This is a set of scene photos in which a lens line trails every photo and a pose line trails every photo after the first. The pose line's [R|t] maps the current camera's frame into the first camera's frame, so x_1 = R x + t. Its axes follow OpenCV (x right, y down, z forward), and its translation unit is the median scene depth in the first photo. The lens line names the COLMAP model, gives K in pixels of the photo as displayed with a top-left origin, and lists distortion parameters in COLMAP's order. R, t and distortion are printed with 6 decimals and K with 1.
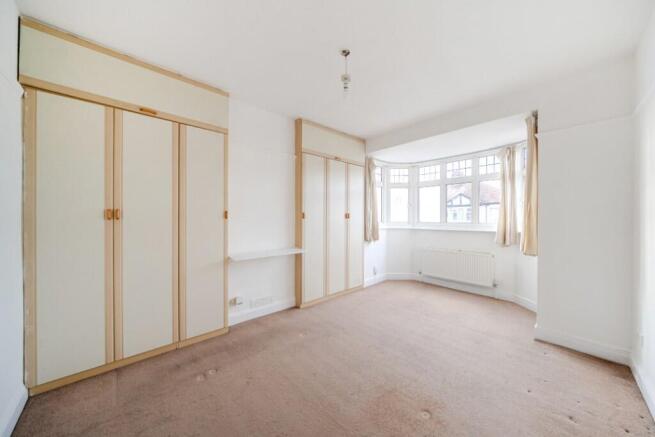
lens RADIAL K [[240.2, 0, 330.7], [0, 240.2, 213.0], [0, 0, 1]] dist [-0.000364, -0.000019]
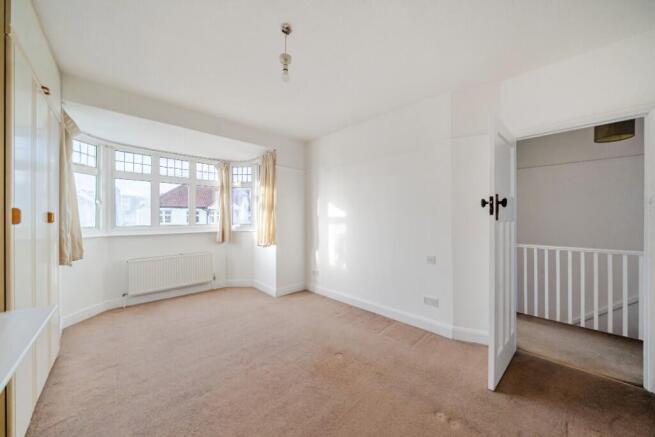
lens RADIAL K [[226.9, 0, 328.1], [0, 226.9, 217.2], [0, 0, 1]] dist [-0.000793, -0.000107]
pose [[-0.057290, 0.006784, 0.998335, -0.410196], [-0.019655, 0.999775, -0.007922, 0.004025], [-0.998164, -0.020076, -0.057144, 0.482473]]
